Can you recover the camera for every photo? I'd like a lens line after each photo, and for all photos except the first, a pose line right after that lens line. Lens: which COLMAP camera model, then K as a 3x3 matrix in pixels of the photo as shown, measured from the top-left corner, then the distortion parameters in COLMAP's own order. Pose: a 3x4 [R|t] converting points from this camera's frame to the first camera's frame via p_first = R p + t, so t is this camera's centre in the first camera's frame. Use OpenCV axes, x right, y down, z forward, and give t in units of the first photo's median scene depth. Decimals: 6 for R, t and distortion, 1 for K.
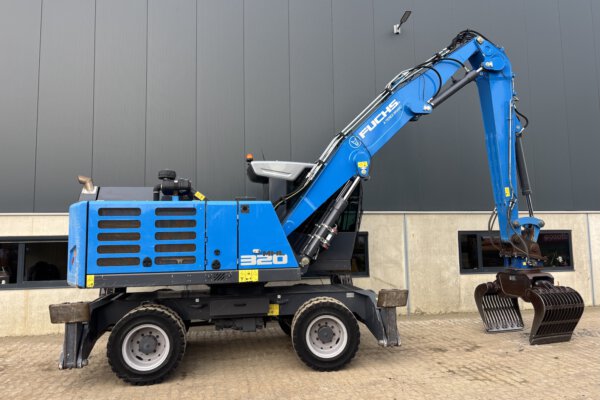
lens RADIAL K [[432.1, 0, 300.0], [0, 432.1, 200.0], [0, 0, 1]] dist [-0.001182, -0.000775]
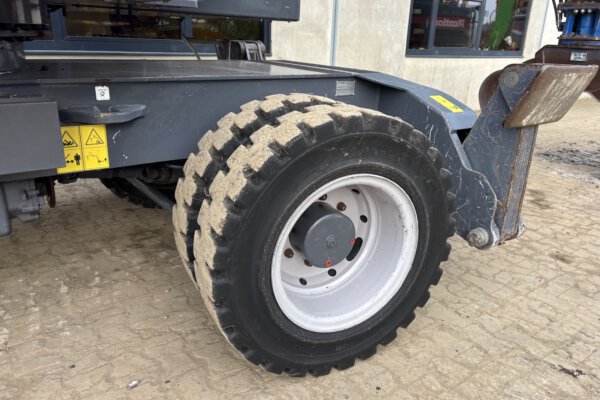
lens RADIAL K [[444.0, 0, 300.2], [0, 444.0, 191.4], [0, 0, 1]] dist [0.002834, -0.000961]
pose [[0.907211, -0.096314, 0.409501, -0.054596], [-0.083358, 0.912978, 0.399403, 0.165899], [-0.412334, -0.396478, 0.820235, 0.732540]]
